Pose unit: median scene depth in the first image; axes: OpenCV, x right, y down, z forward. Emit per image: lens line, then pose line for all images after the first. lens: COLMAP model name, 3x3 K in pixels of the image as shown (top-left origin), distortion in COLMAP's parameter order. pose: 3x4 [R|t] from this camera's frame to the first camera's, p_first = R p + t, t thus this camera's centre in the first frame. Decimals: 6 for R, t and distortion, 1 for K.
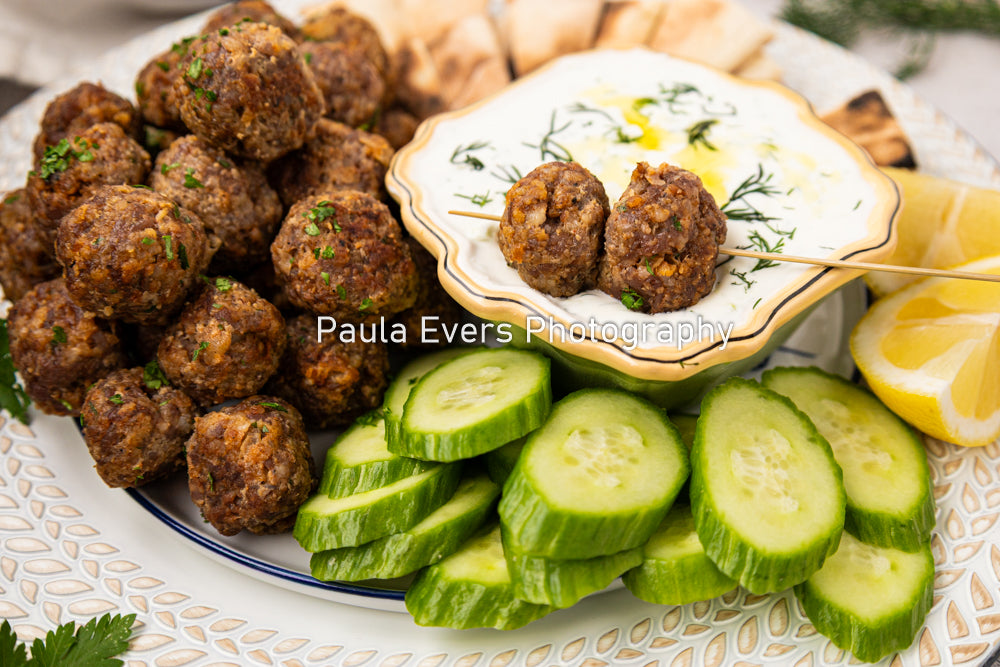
lens RADIAL K [[1244.1, 0, 500.1], [0, 1244.1, 320.4], [0, 0, 1]] dist [0.035723, -0.040726]
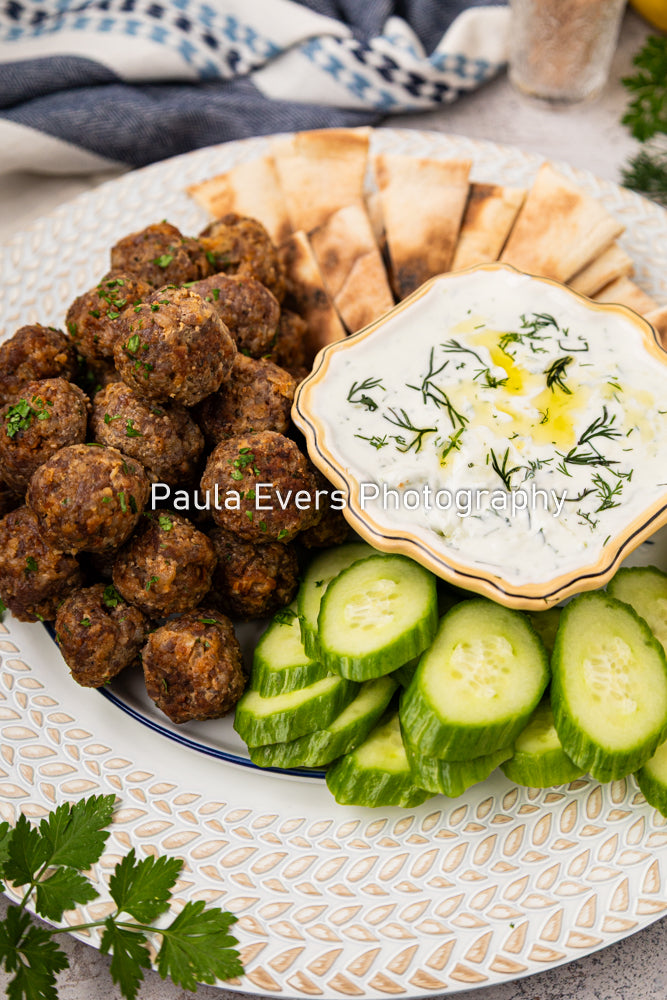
lens RADIAL K [[1274.9, 0, 334.4], [0, 1274.9, 501.3], [0, 0, 1]] dist [0.036066, 0.006473]
pose [[0.999820, -0.018811, 0.002342, -0.061962], [0.018063, 0.982881, 0.183355, -0.280076], [-0.005751, -0.183279, 0.983044, -0.219731]]
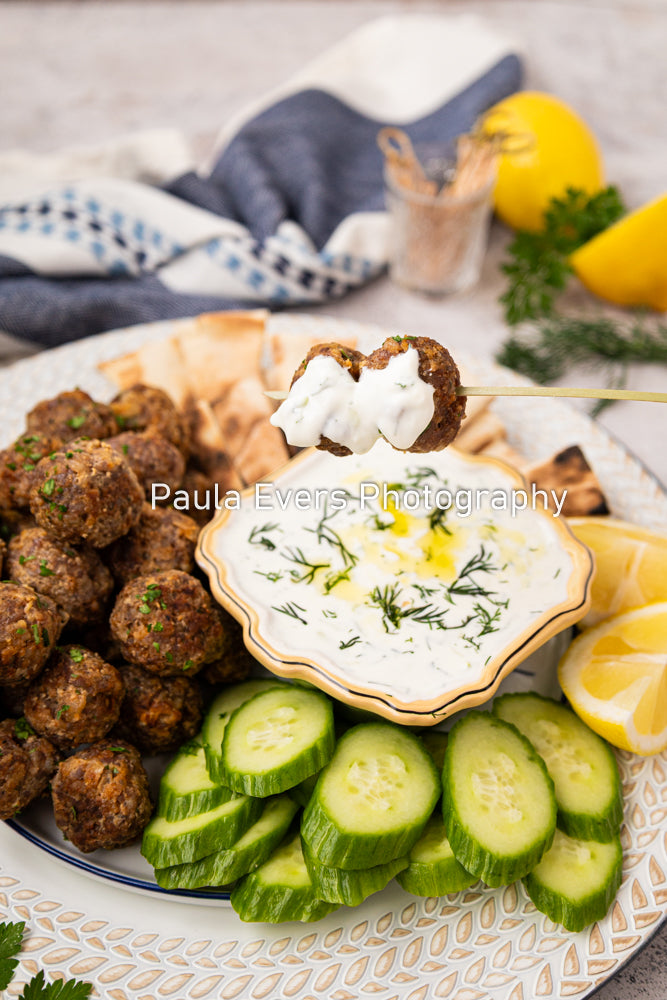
lens RADIAL K [[1274.9, 0, 334.4], [0, 1274.9, 501.3], [0, 0, 1]] dist [0.036066, 0.006473]
pose [[0.996244, -0.029437, 0.081431, -0.061628], [0.028412, 0.999502, 0.013724, -0.202121], [-0.081795, -0.011359, 0.996584, -0.335112]]
